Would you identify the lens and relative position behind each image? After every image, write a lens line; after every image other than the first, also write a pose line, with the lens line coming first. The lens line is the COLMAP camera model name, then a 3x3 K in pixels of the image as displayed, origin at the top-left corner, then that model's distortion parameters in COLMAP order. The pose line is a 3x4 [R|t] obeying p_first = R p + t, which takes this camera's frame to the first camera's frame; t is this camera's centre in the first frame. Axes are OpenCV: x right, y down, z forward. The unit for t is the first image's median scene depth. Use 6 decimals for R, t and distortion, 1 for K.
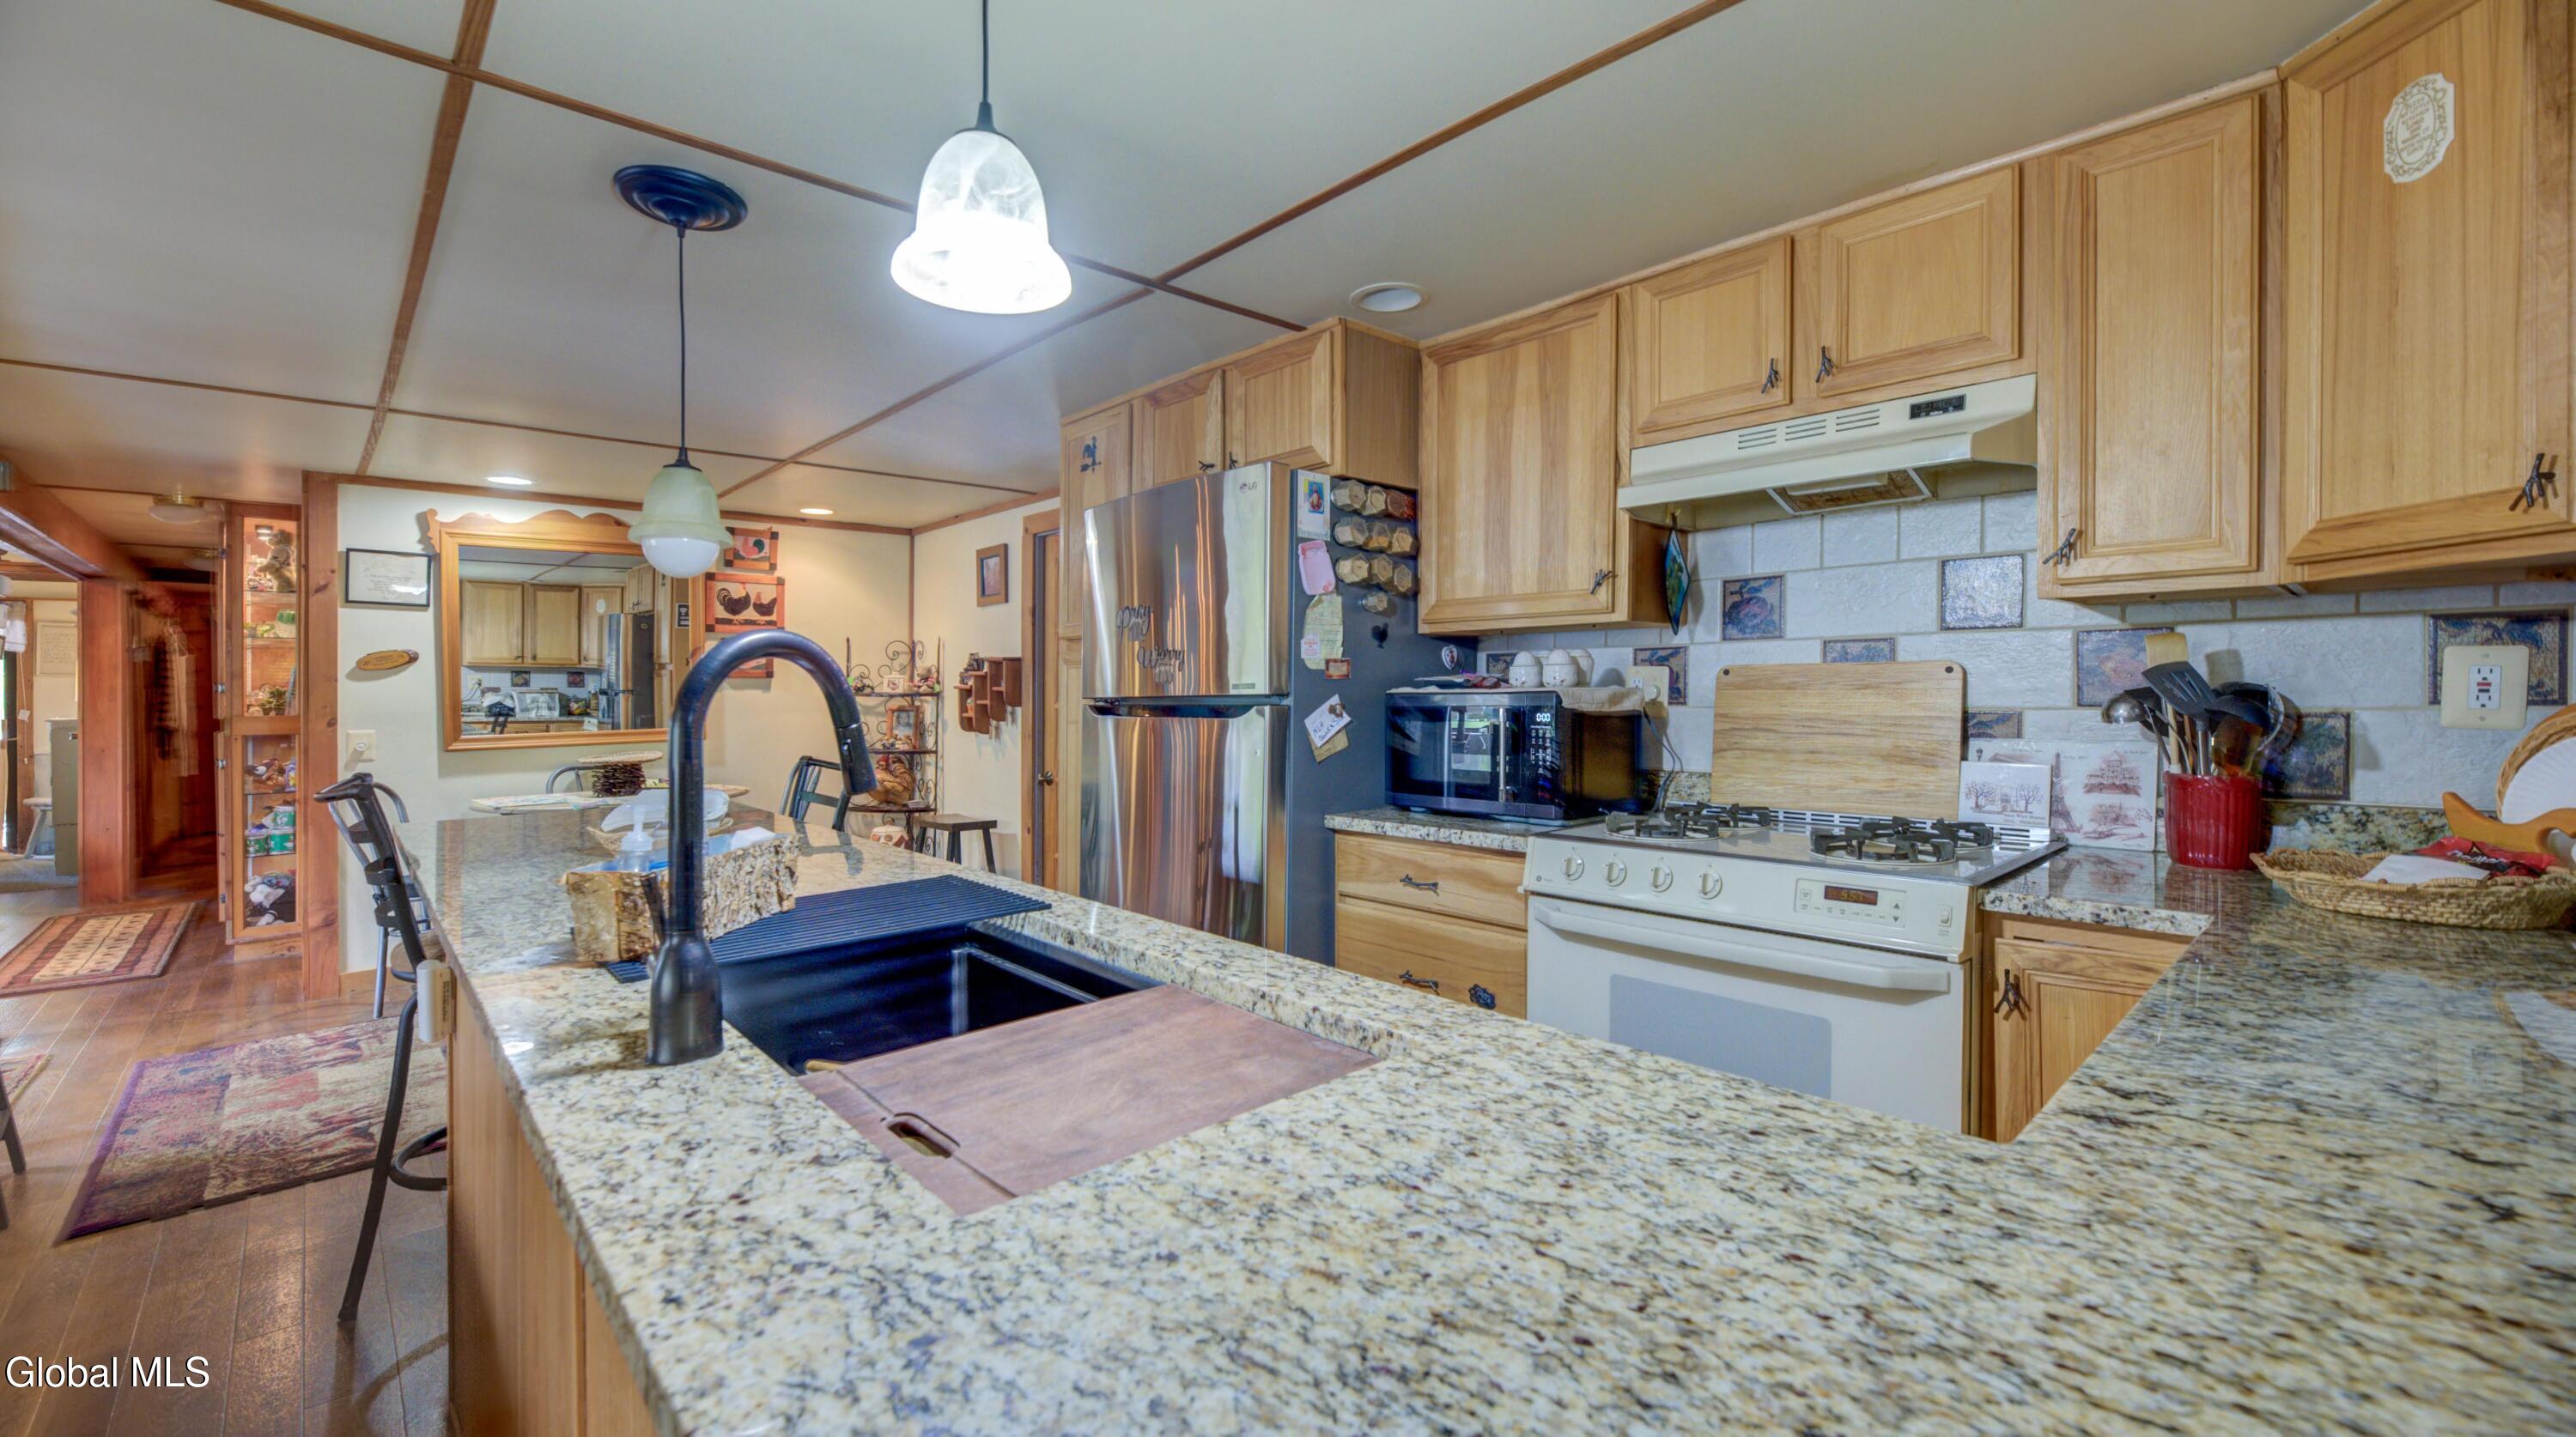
lens RADIAL K [[1048.9, 0, 1280.4], [0, 1048.9, 687.1], [0, 0, 1]] dist [-0.010241, -0.000302]
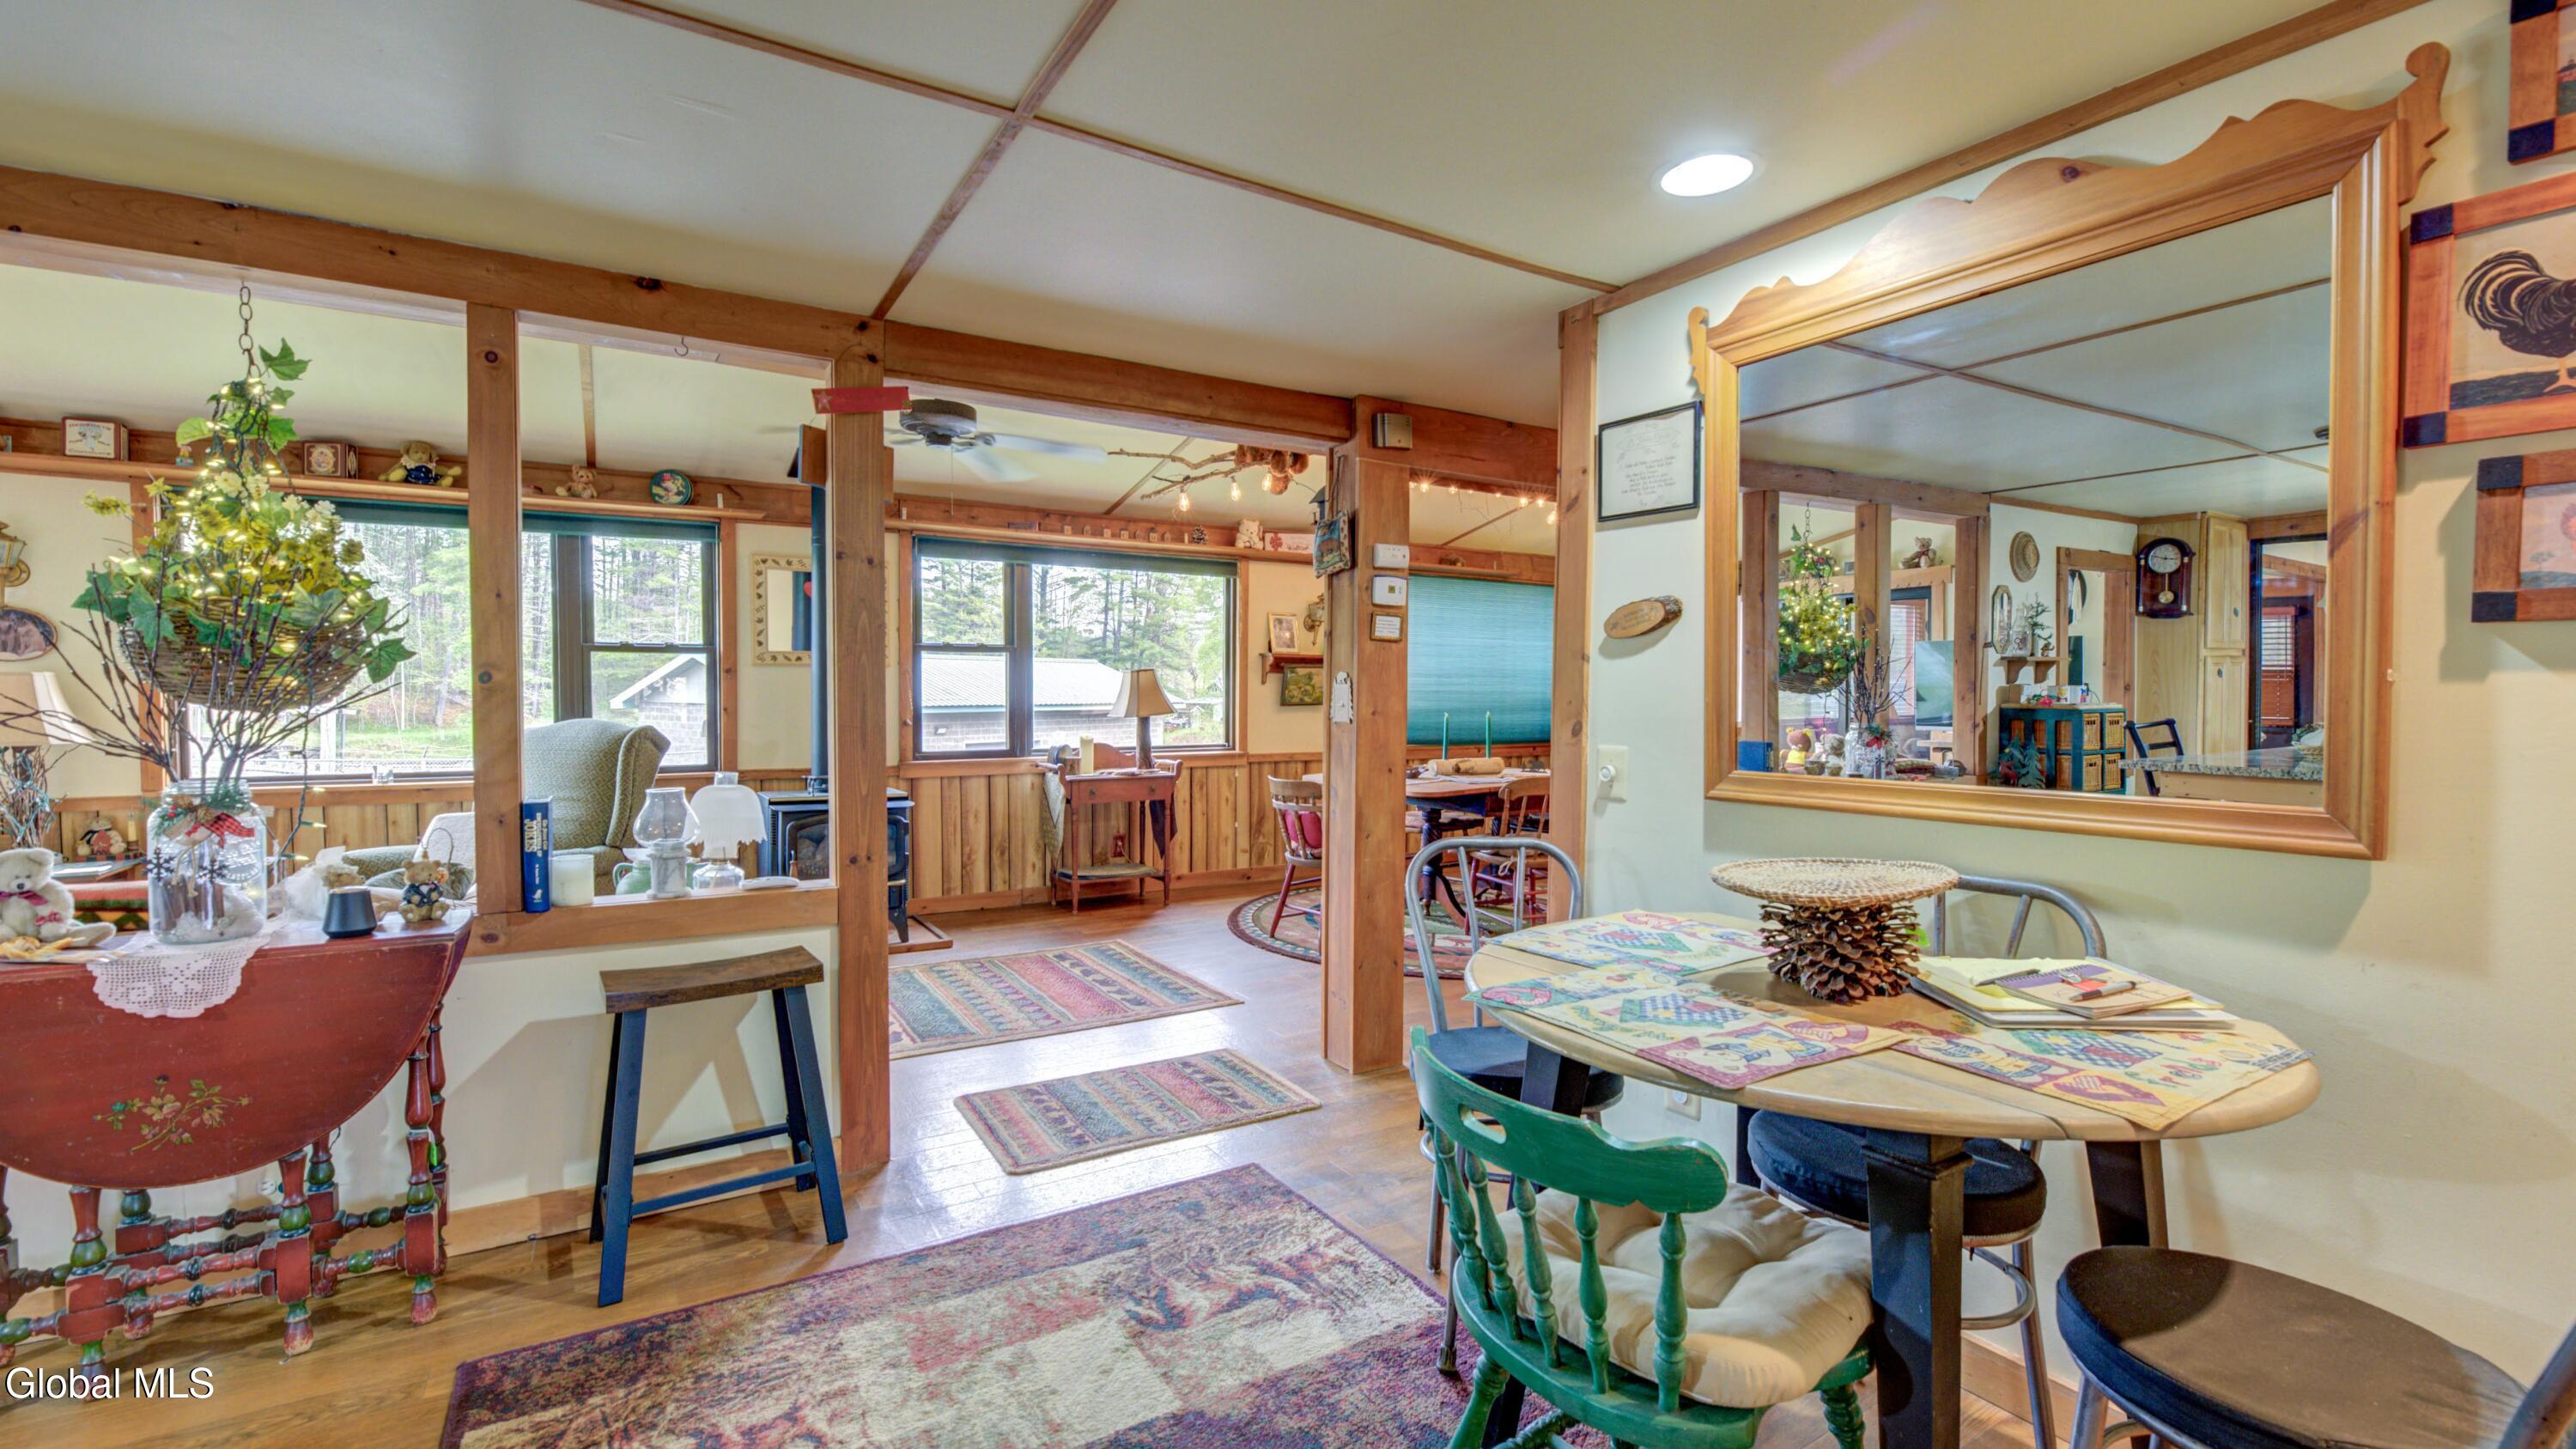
lens RADIAL K [[1060.9, 0, 1288.0], [0, 1060.9, 724.5], [0, 0, 1]] dist [-0.008014, -0.000633]
pose [[-0.189555, 0.040923, -0.981017, -0.249669], [0.000198, 0.999133, 0.041641, 0.005321], [0.981870, 0.007699, -0.189399, 0.818457]]
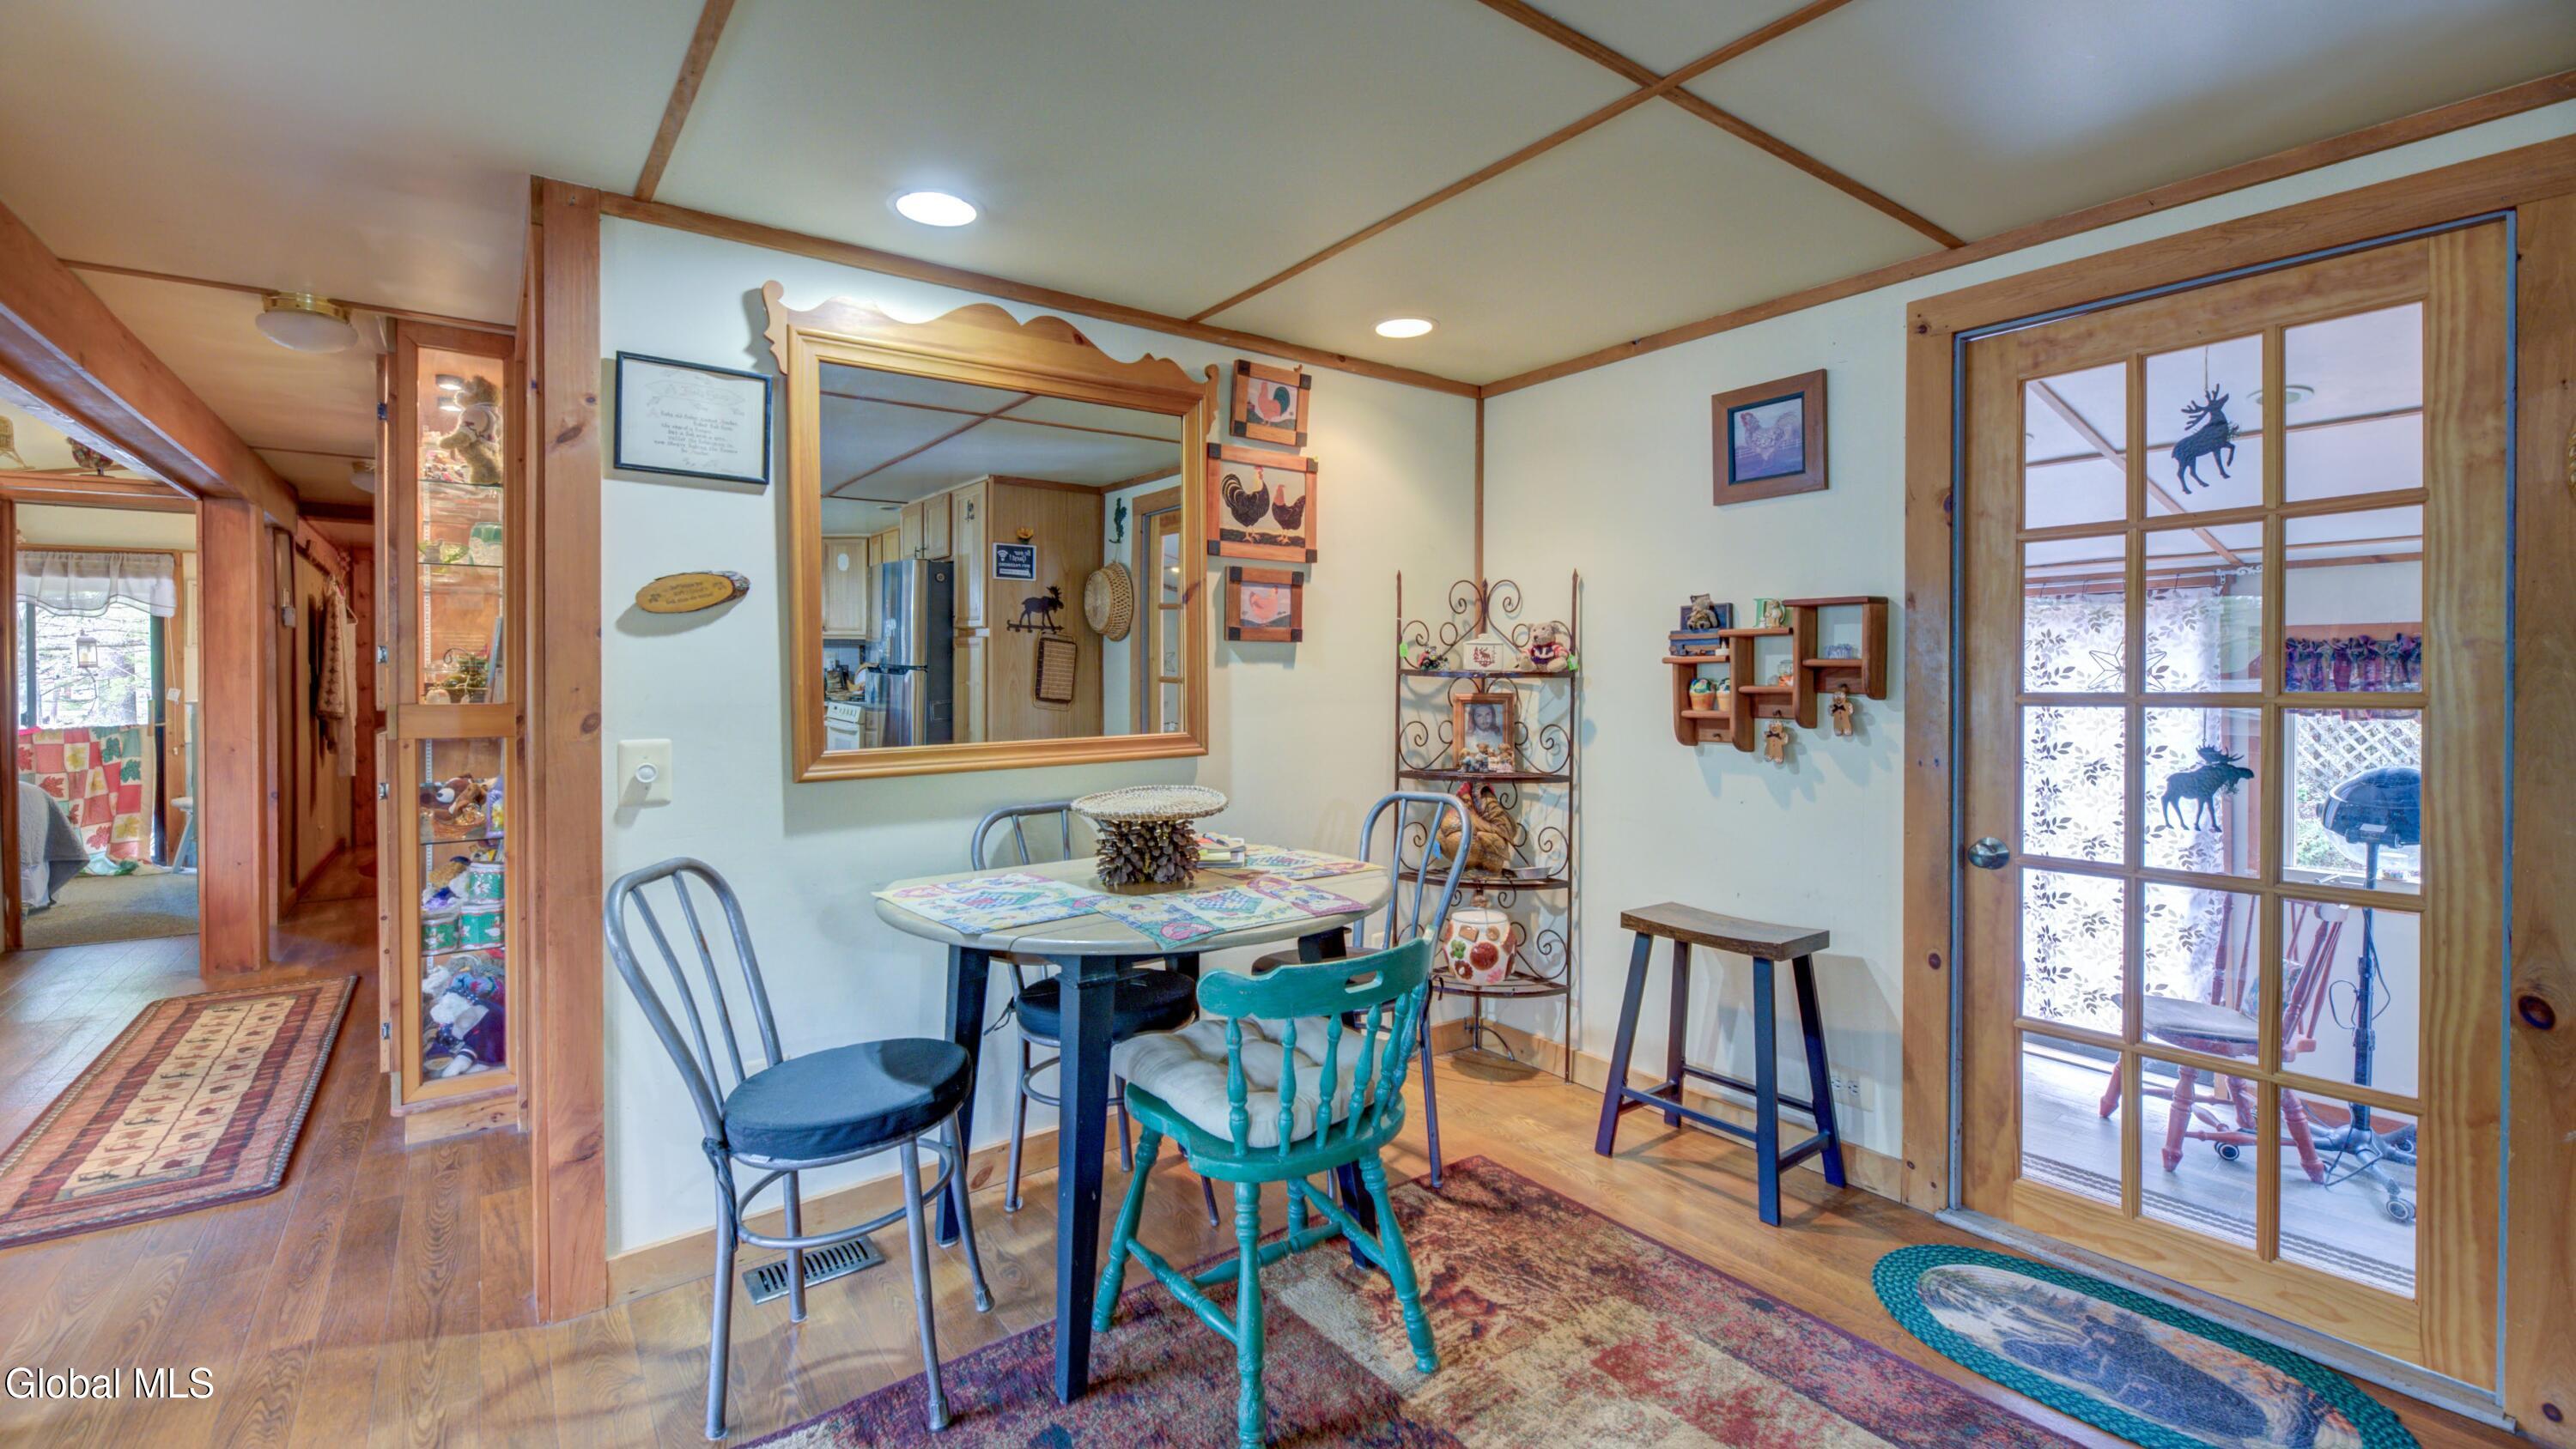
lens RADIAL K [[1081.7, 0, 1287.0], [0, 1081.7, 687.7], [0, 0, 1]] dist [-0.007372, -0.000237]
pose [[0.994115, 0.007251, -0.108086, -0.471756], [-0.005814, 0.999891, 0.013608, 0.008393], [0.108172, -0.012899, 0.994048, 0.474783]]
